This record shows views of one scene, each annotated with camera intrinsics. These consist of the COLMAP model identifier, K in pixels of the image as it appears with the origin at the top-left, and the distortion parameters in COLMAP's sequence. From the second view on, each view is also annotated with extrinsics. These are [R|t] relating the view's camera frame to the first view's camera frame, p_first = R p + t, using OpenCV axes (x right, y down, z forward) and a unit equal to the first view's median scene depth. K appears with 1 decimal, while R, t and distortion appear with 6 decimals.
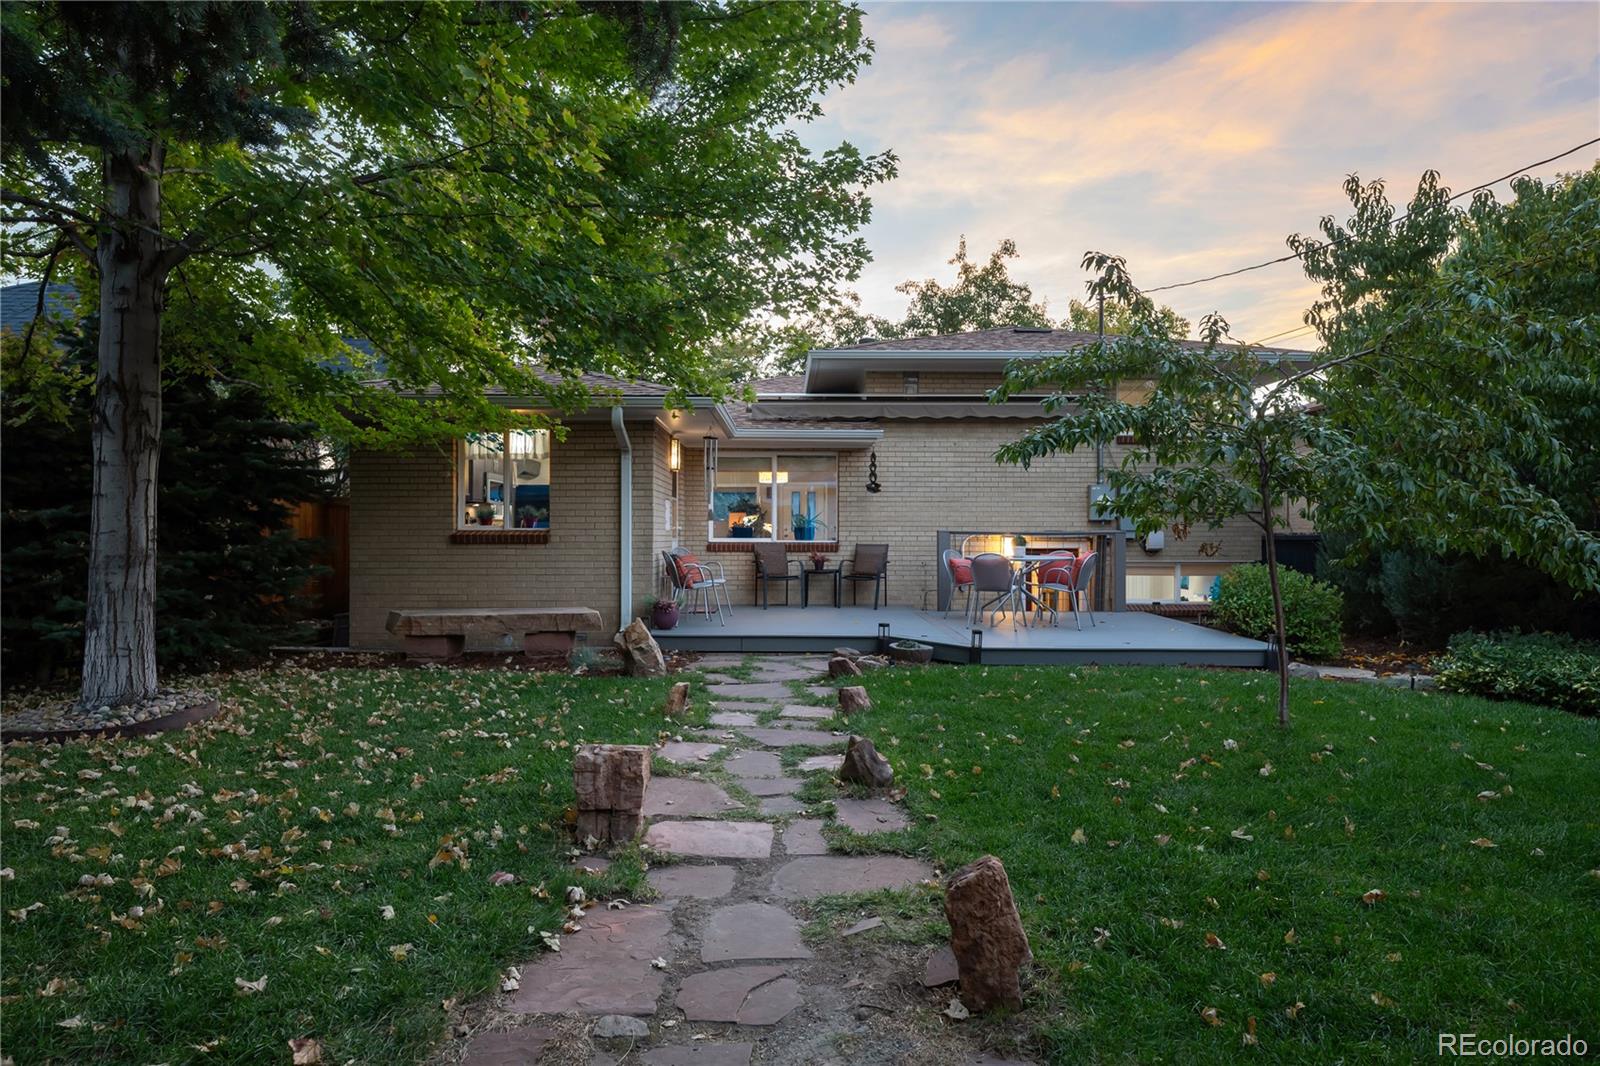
lens RADIAL K [[861.5, 0, 806.1], [0, 861.5, 534.3], [0, 0, 1]] dist [0.004133, -0.000430]
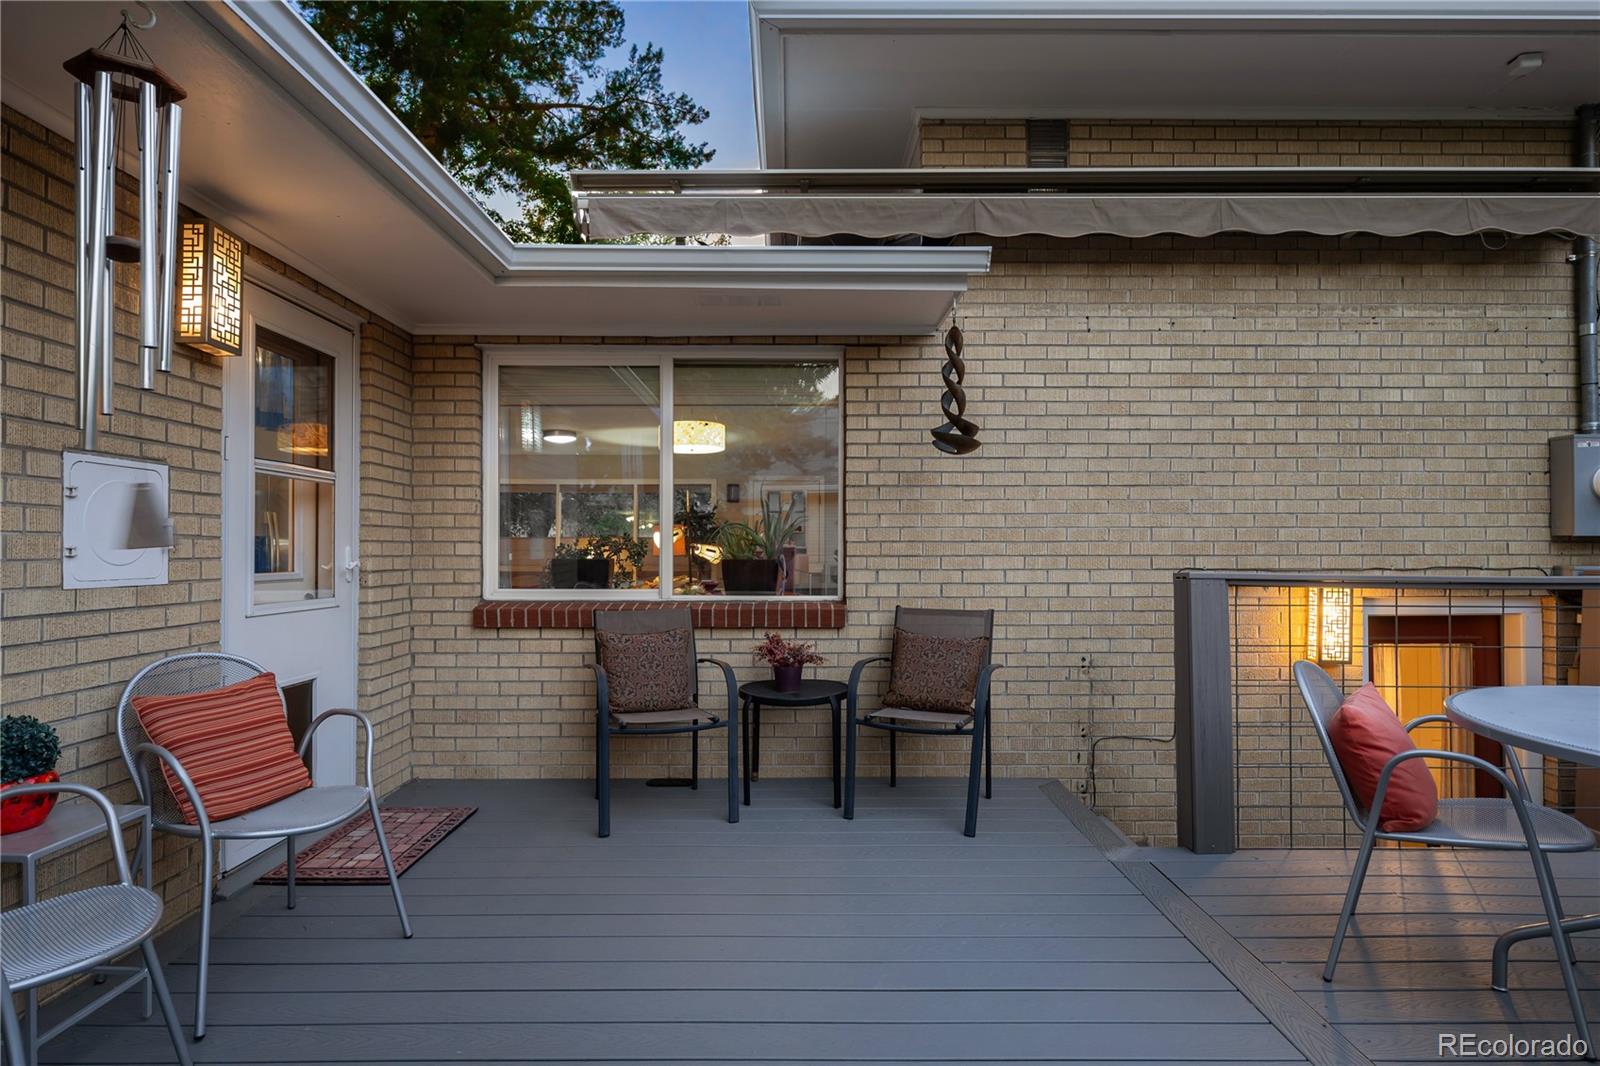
lens RADIAL K [[800.9, 0, 761.8], [0, 800.9, 536.7], [0, 0, 1]] dist [-0.010625, 0.001319]
pose [[0.999811, -0.003002, -0.019222, 0.010386], [0.002713, 0.999883, -0.015066, -0.012417], [0.019265, 0.015011, 0.999702, 0.674307]]
